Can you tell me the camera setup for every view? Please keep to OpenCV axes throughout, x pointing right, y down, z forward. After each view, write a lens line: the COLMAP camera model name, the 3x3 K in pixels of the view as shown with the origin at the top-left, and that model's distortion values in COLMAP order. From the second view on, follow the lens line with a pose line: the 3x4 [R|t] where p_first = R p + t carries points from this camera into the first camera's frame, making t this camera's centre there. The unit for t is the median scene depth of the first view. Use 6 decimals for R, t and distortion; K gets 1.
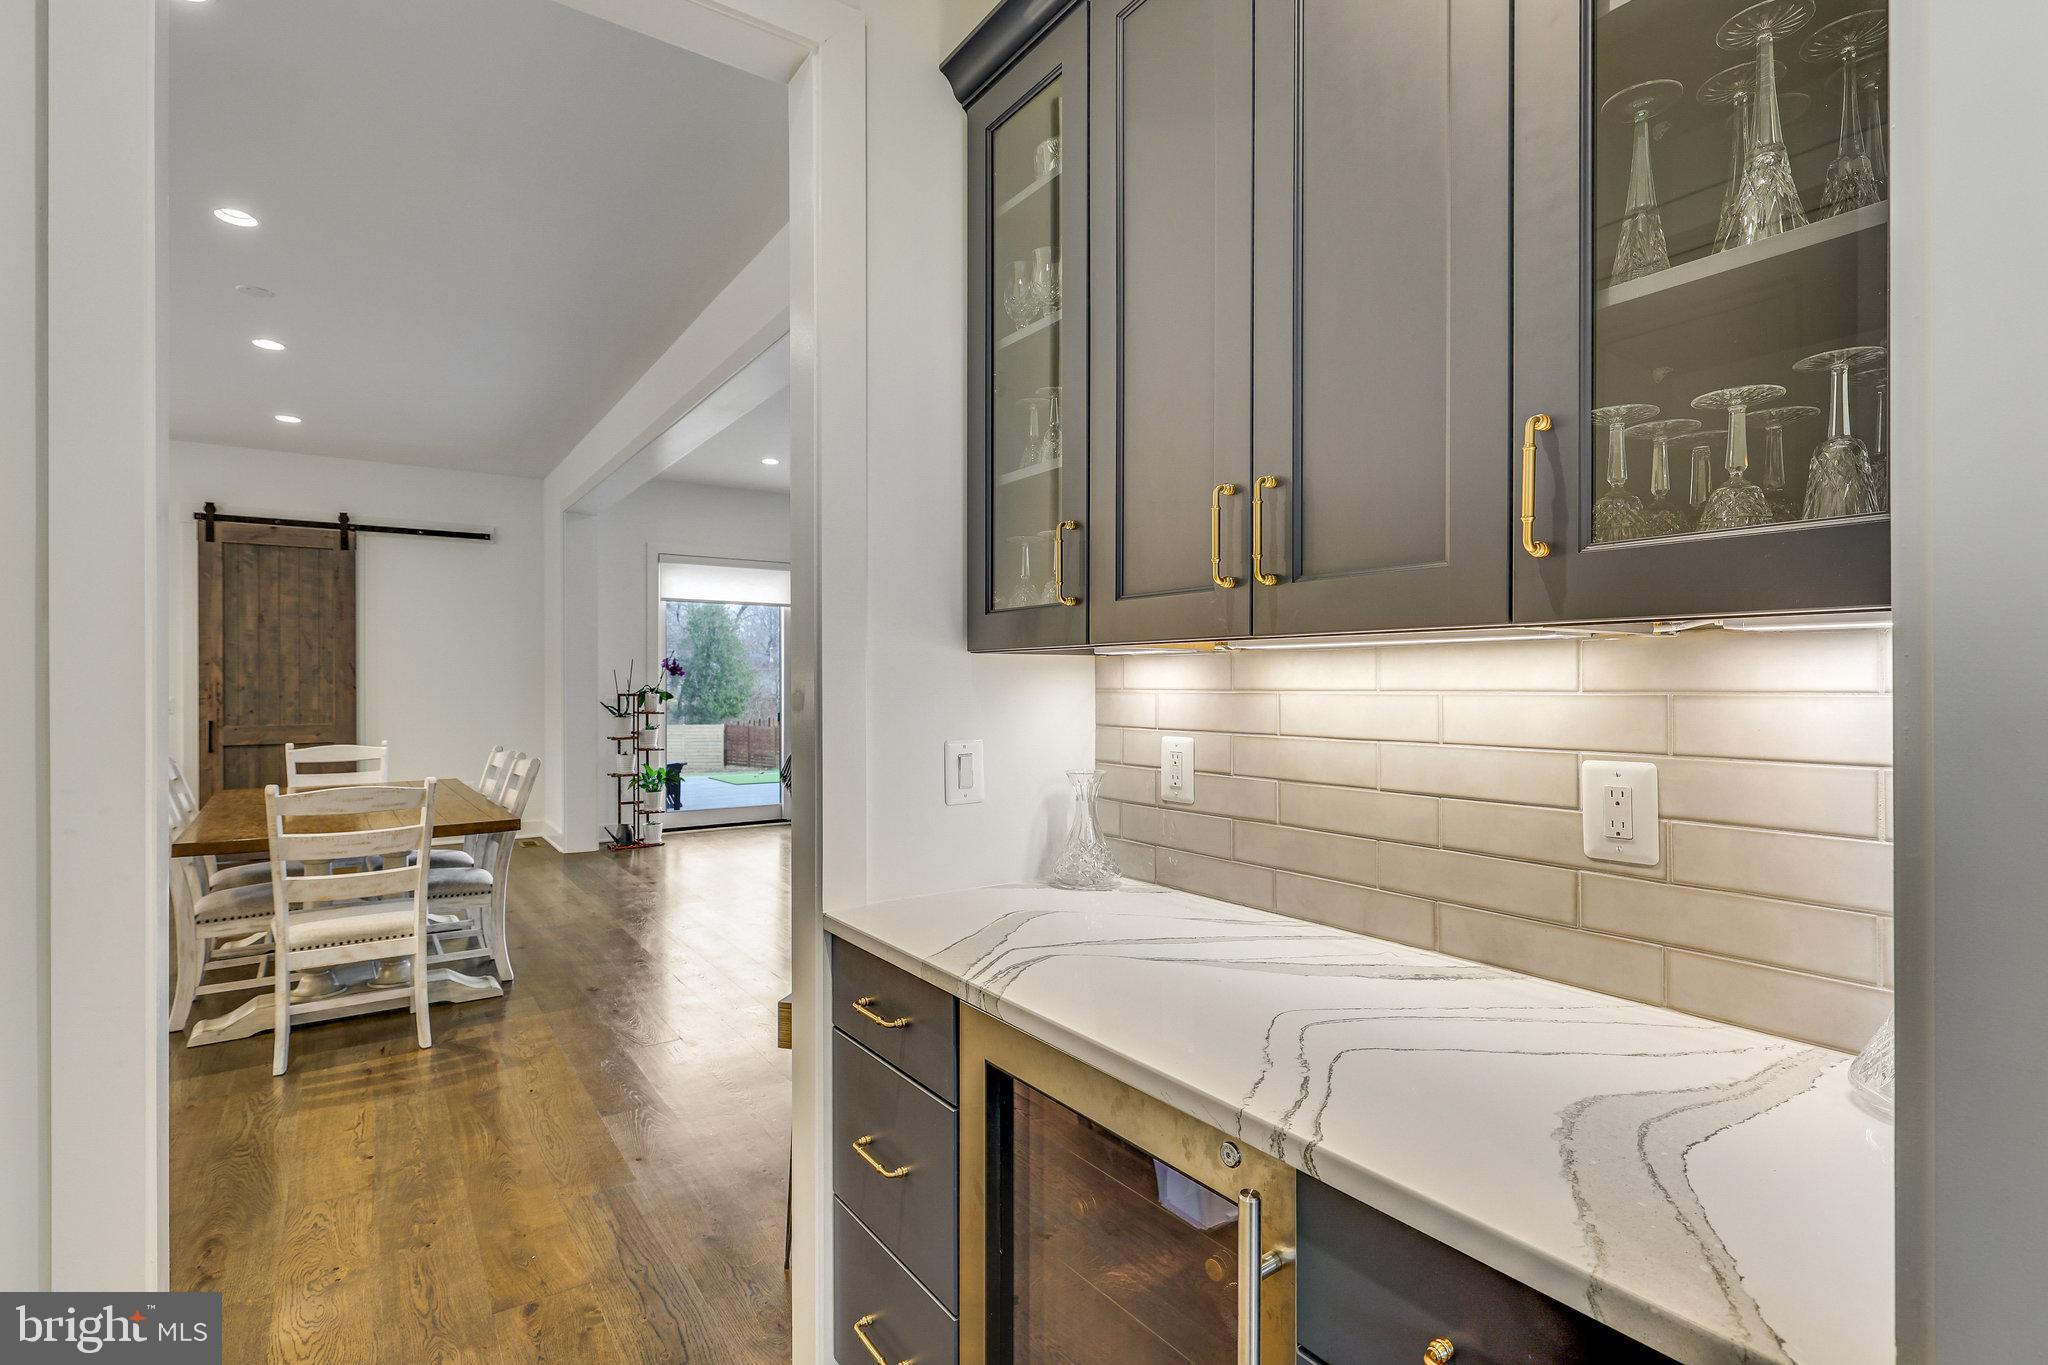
lens RADIAL K [[960.6, 0, 1005.5], [0, 960.6, 688.7], [0, 0, 1]] dist [0.000597, 0.000302]
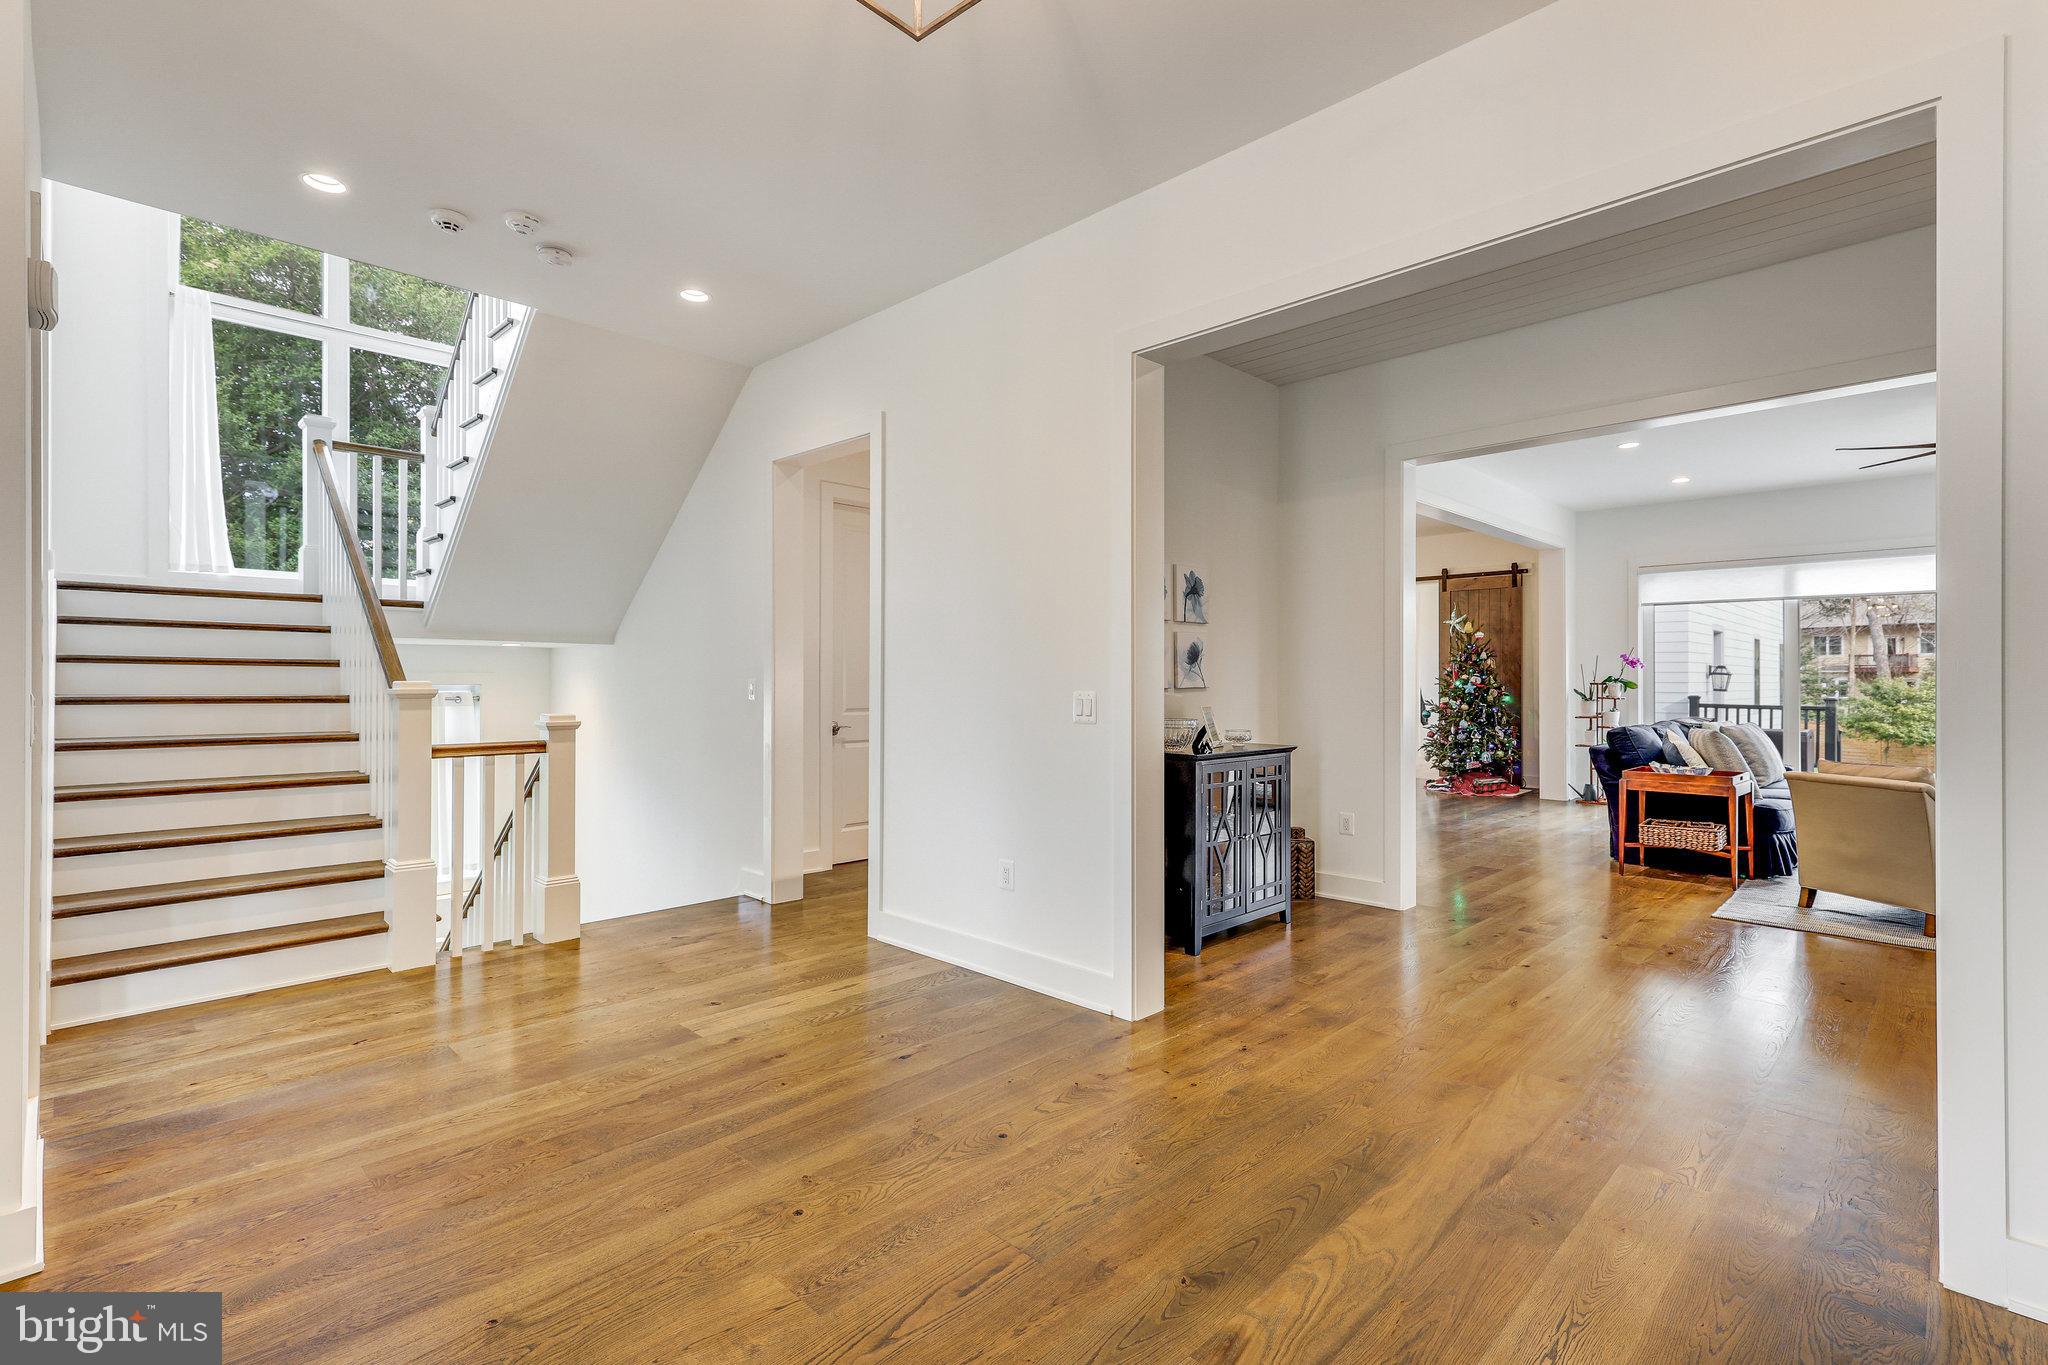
lens RADIAL K [[932.1, 0, 1016.6], [0, 932.1, 673.2], [0, 0, 1]] dist [0.003135, 0.001454]
pose [[0.170601, -0.002440, -0.985337, 1.406902], [-0.007083, 0.999968, -0.003702, 0.005198], [0.985315, 0.007610, 0.170578, 0.061346]]
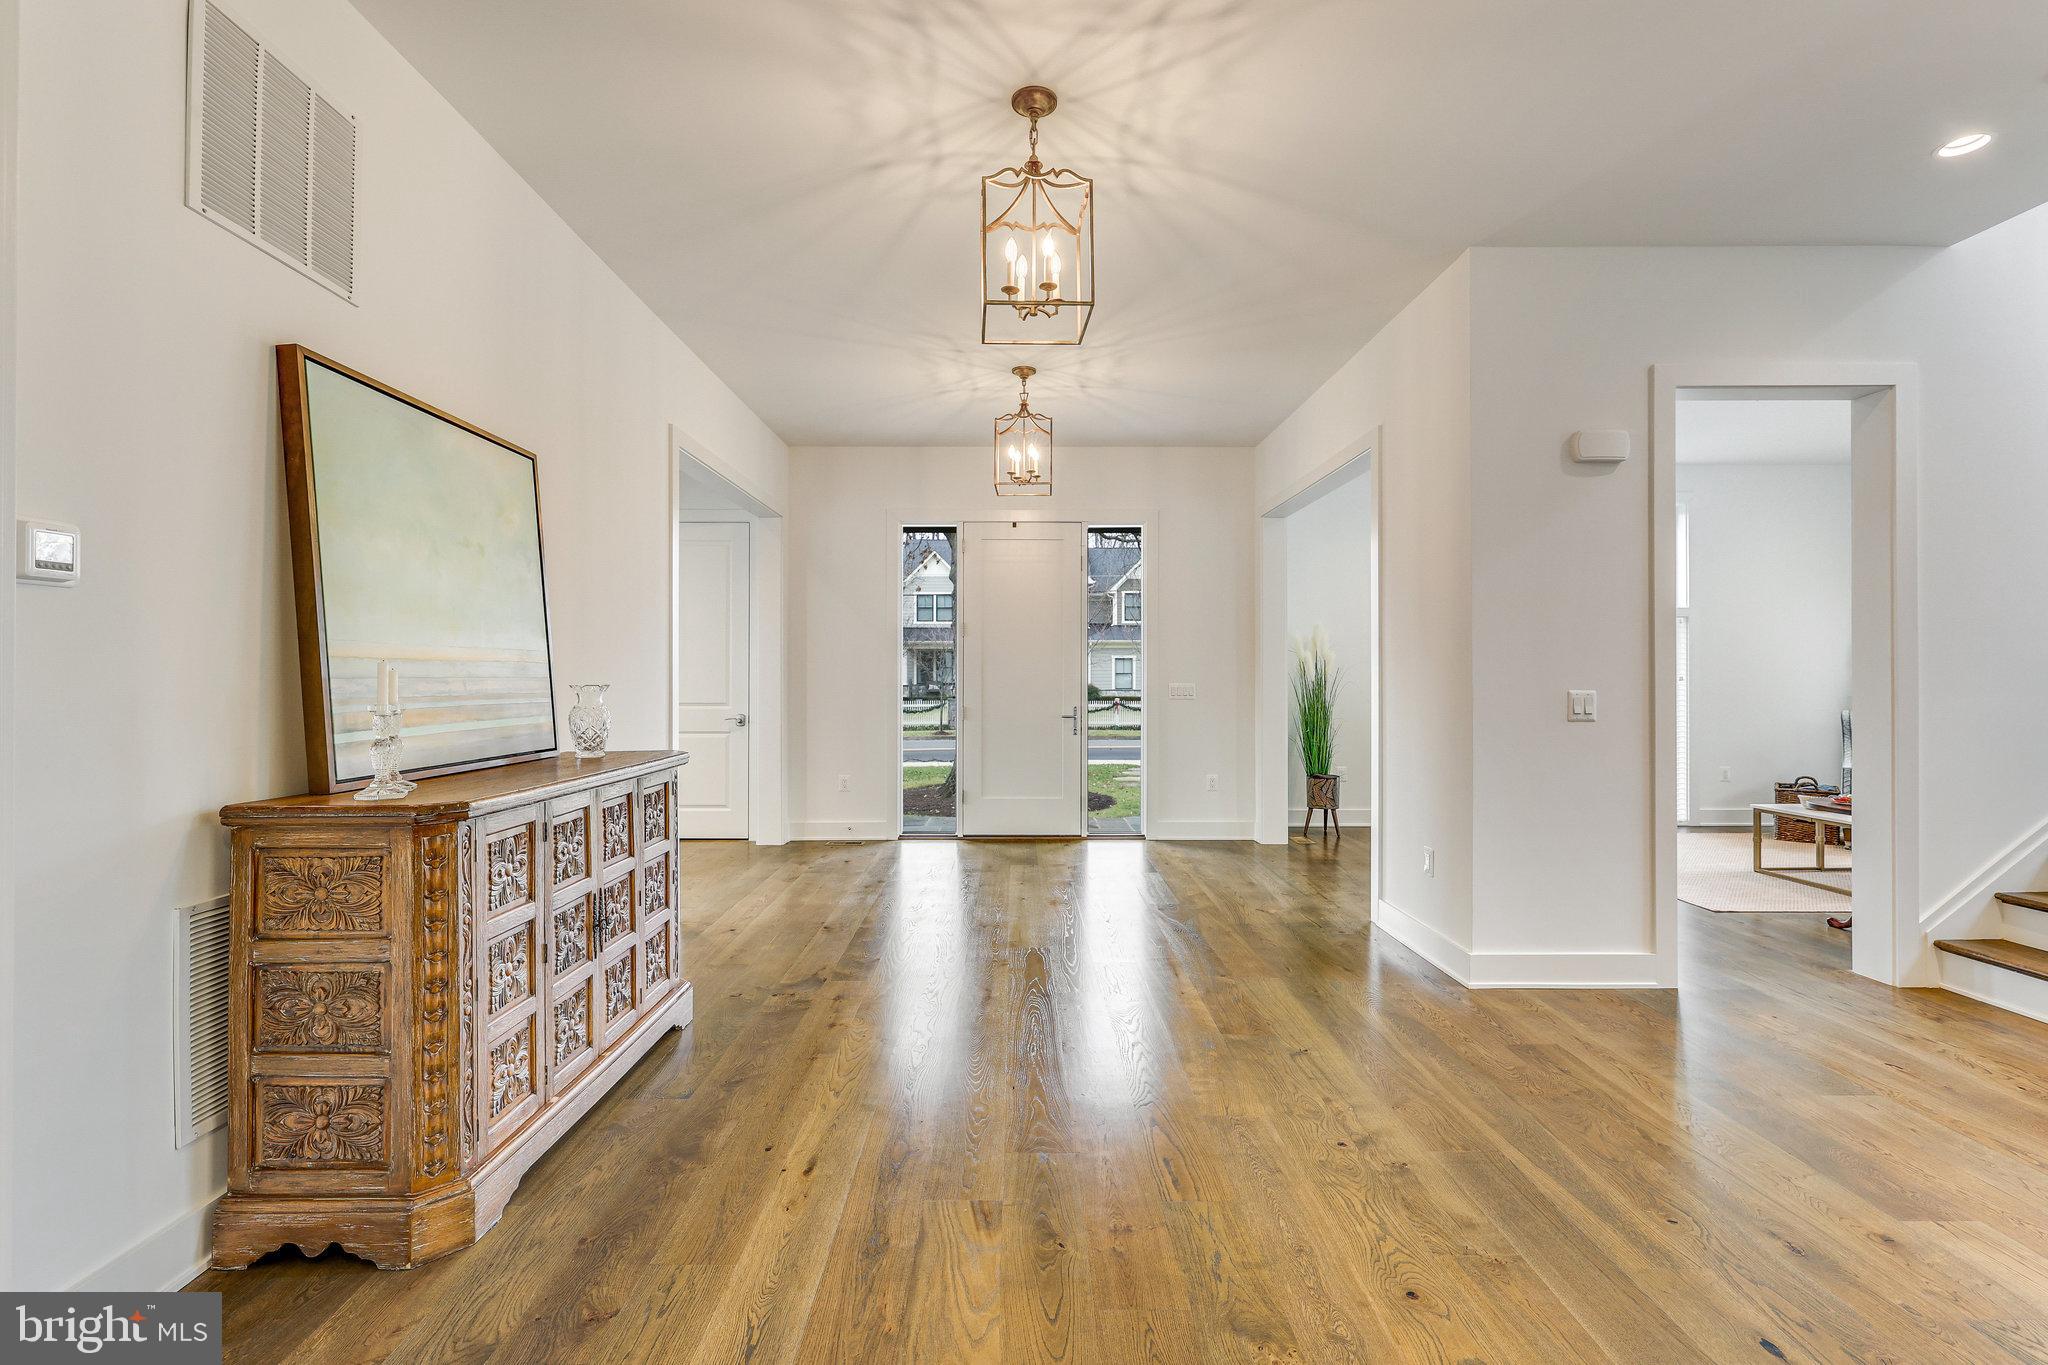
lens RADIAL K [[898.0, 0, 1017.2], [0, 898.0, 673.3], [0, 0, 1]] dist [-0.001493, -0.000179]
pose [[-0.821361, 0.003404, 0.570399, 0.659208], [0.003866, 0.999992, -0.000401, 0.001018], [-0.570396, 0.001875, -0.821368, 0.669866]]
